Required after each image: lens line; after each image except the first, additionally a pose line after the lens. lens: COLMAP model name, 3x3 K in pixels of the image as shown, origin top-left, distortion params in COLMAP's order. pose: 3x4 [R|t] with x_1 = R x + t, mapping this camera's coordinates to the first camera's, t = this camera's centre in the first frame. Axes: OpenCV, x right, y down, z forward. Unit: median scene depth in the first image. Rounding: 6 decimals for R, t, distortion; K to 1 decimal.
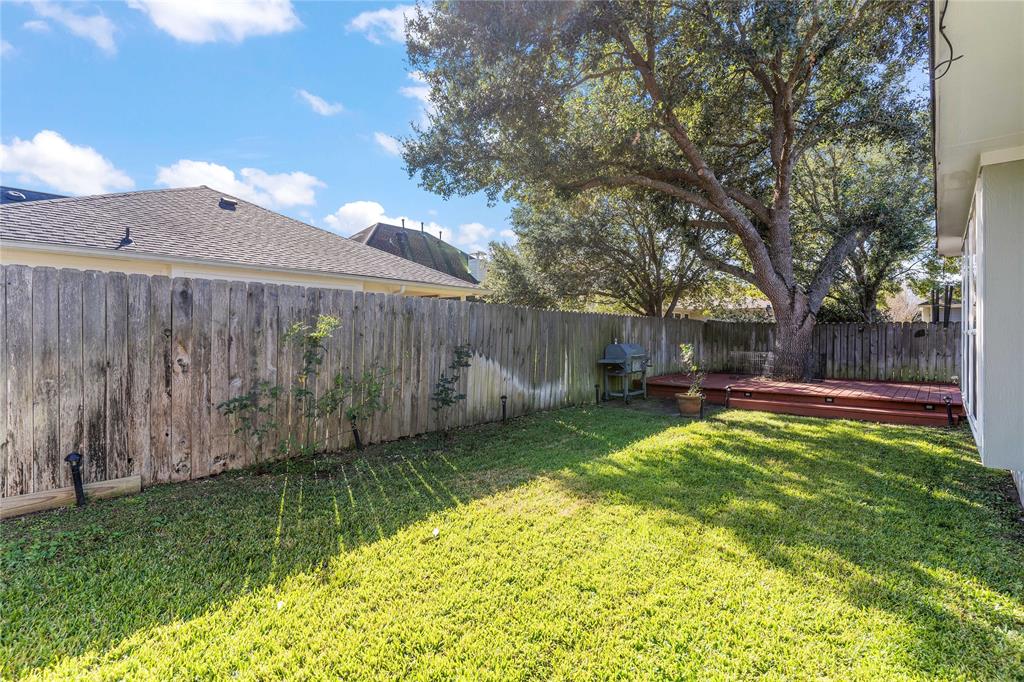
lens RADIAL K [[494.2, 0, 505.9], [0, 494.2, 331.9], [0, 0, 1]] dist [0.000105, 0.001640]
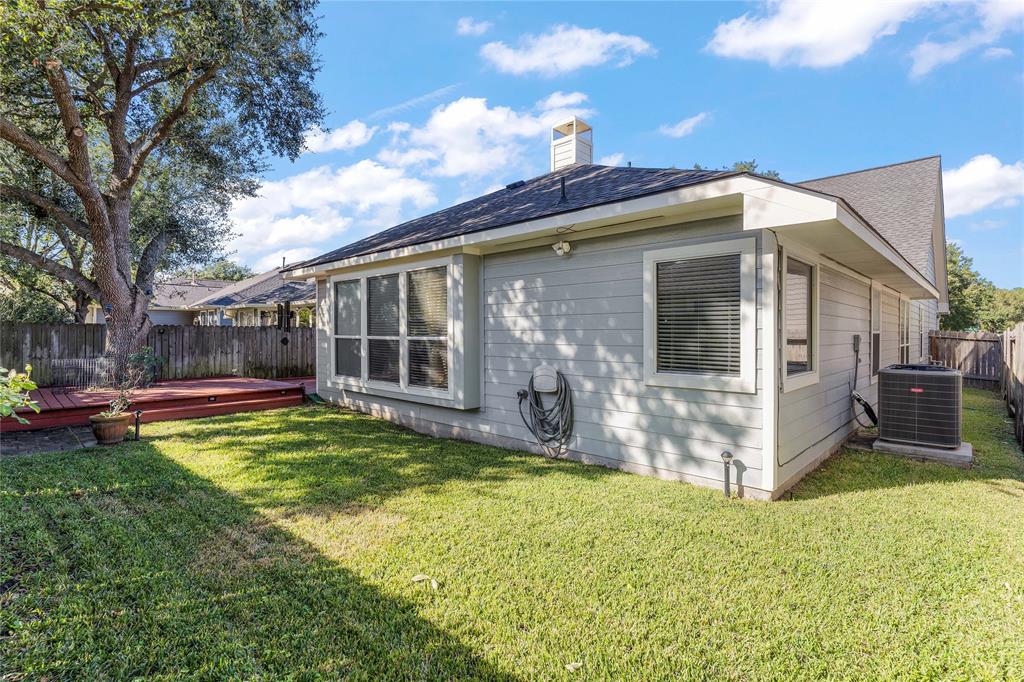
lens RADIAL K [[494.2, 0, 506.0], [0, 494.2, 337.8], [0, 0, 1]] dist [0.000105, 0.001640]
pose [[0.031868, -0.010312, 0.999439, -0.690330], [-0.009989, 0.999894, 0.010635, -0.023581], [-0.999442, -0.010322, 0.031762, 0.560755]]
